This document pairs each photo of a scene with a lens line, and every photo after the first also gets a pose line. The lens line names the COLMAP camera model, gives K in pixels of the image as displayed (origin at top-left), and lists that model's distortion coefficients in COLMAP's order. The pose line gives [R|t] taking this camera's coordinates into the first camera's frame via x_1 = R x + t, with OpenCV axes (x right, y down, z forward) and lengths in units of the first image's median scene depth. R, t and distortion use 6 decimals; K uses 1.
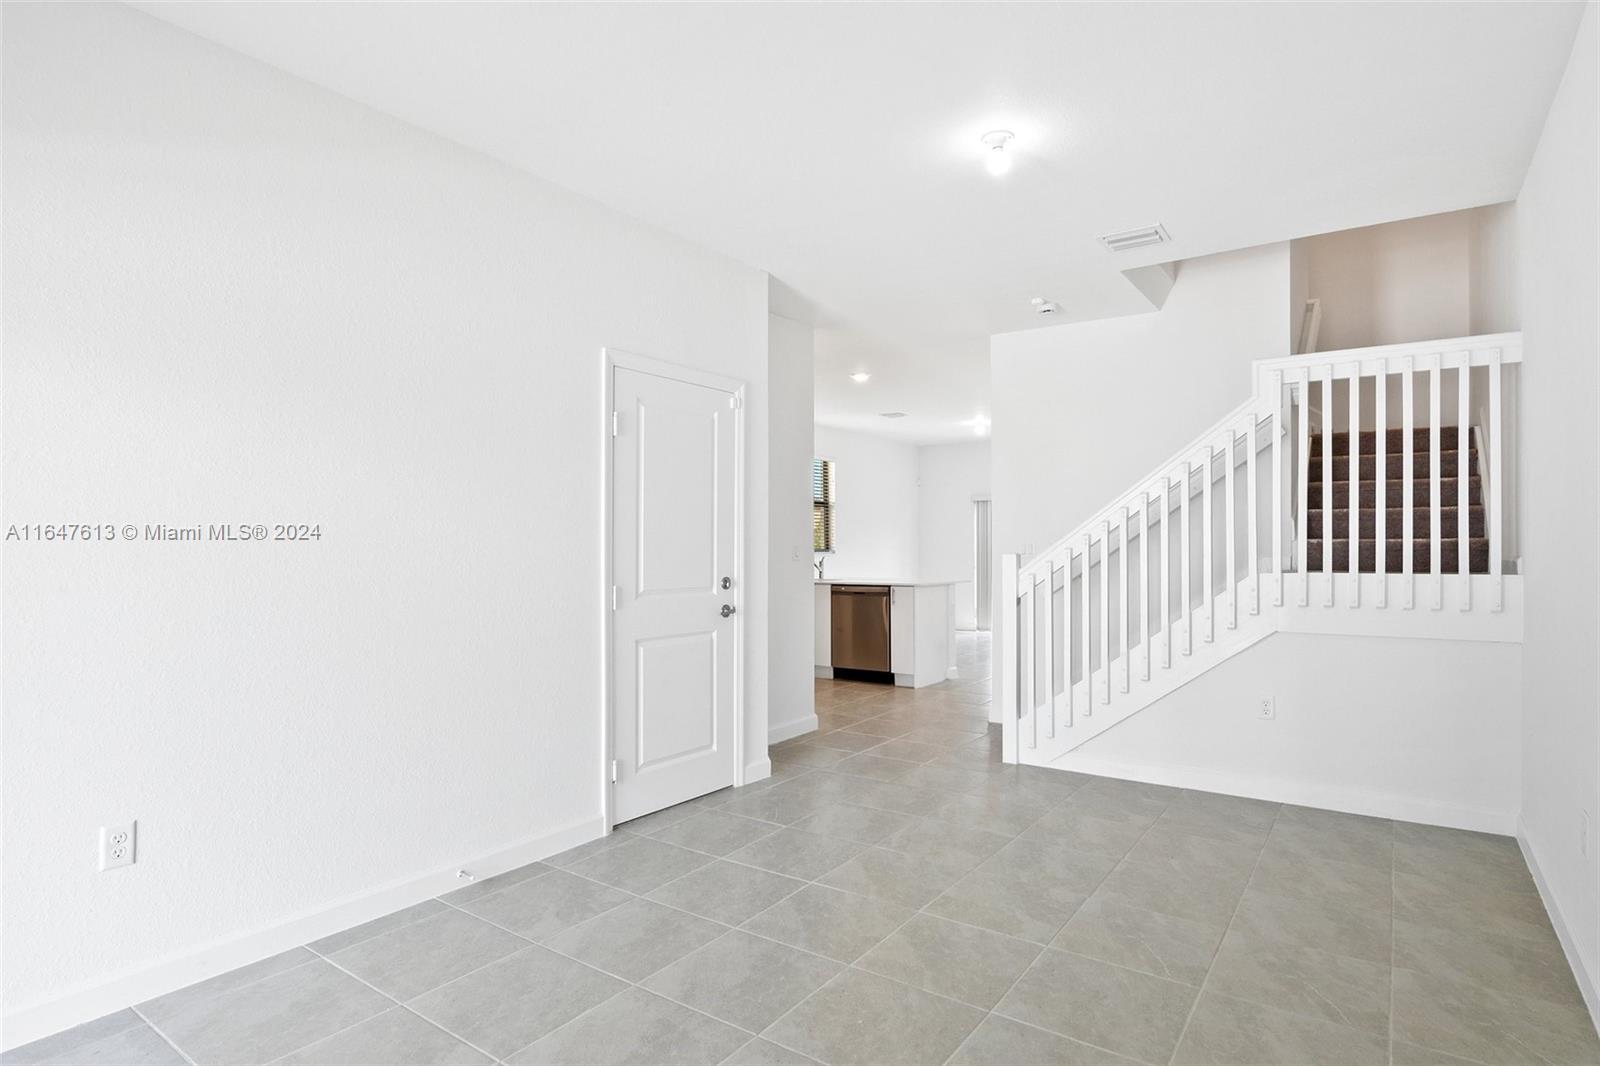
lens RADIAL K [[863.6, 0, 797.3], [0, 863.6, 541.4], [0, 0, 1]] dist [-0.022716, 0.001489]
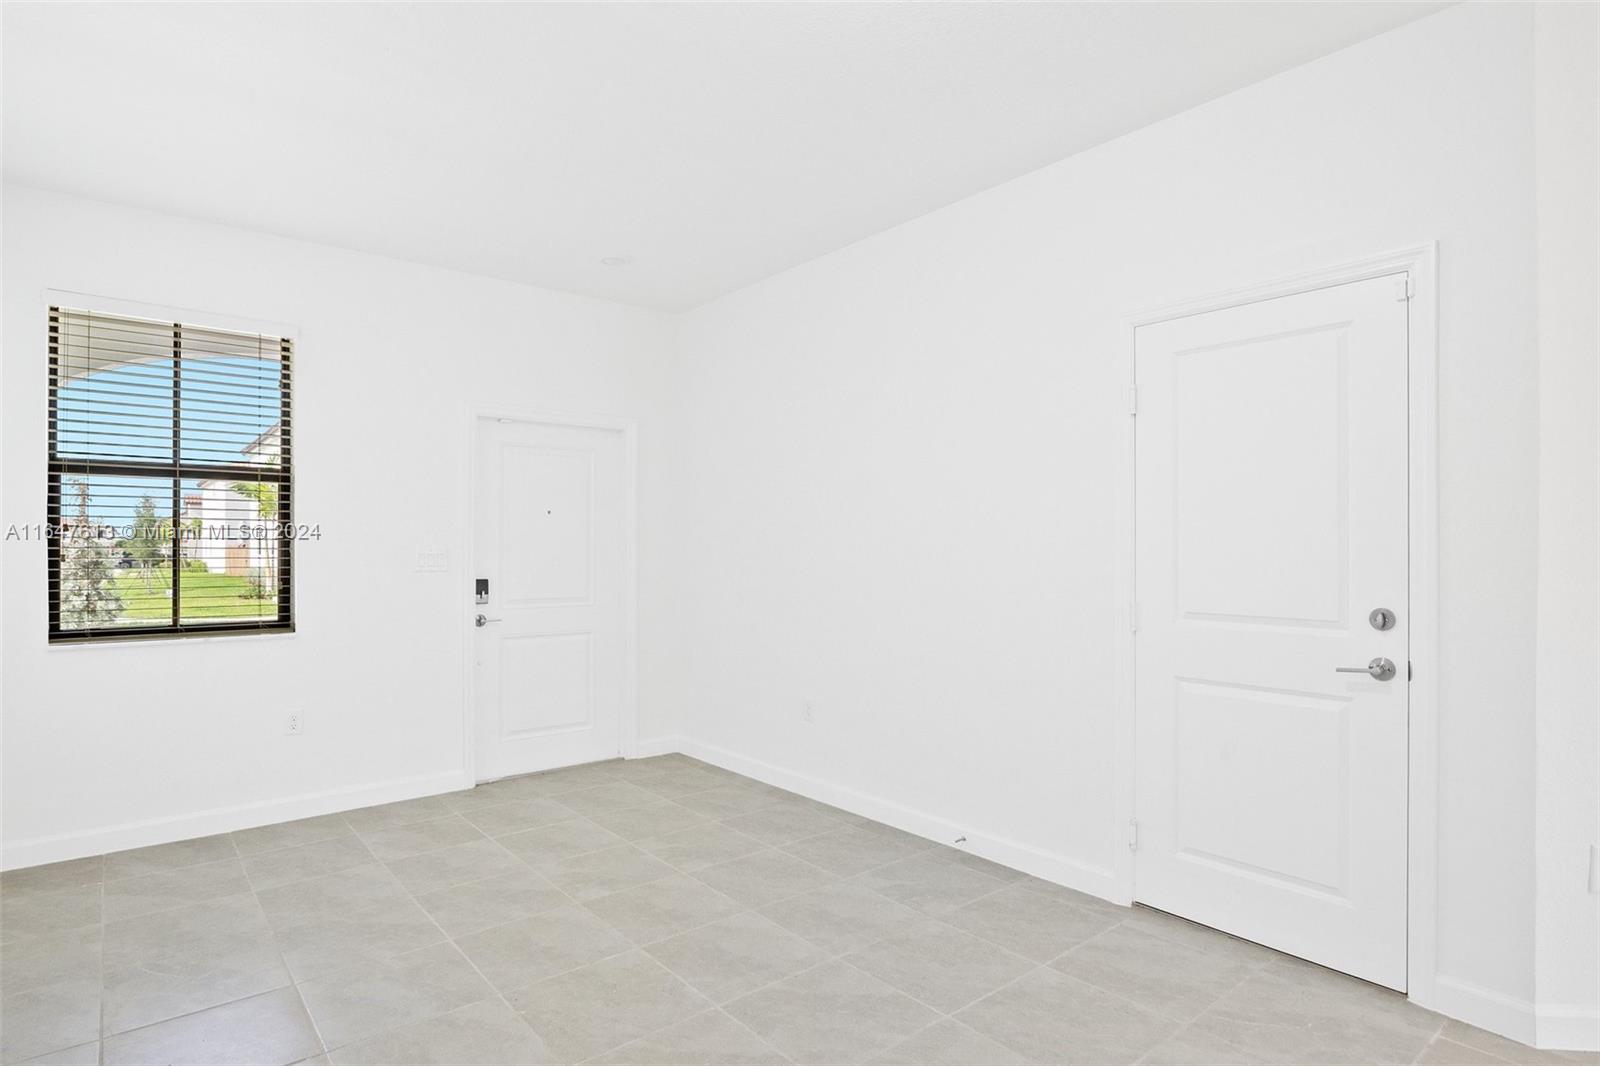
lens RADIAL K [[863.6, 0, 806.3], [0, 863.6, 541.3], [0, 0, 1]] dist [-0.022716, 0.001489]
pose [[-0.257495, -0.005445, -0.966264, 0.671324], [0.000344, 0.999984, -0.005726, 0.000937], [0.966280, -0.001806, -0.257489, 0.963512]]
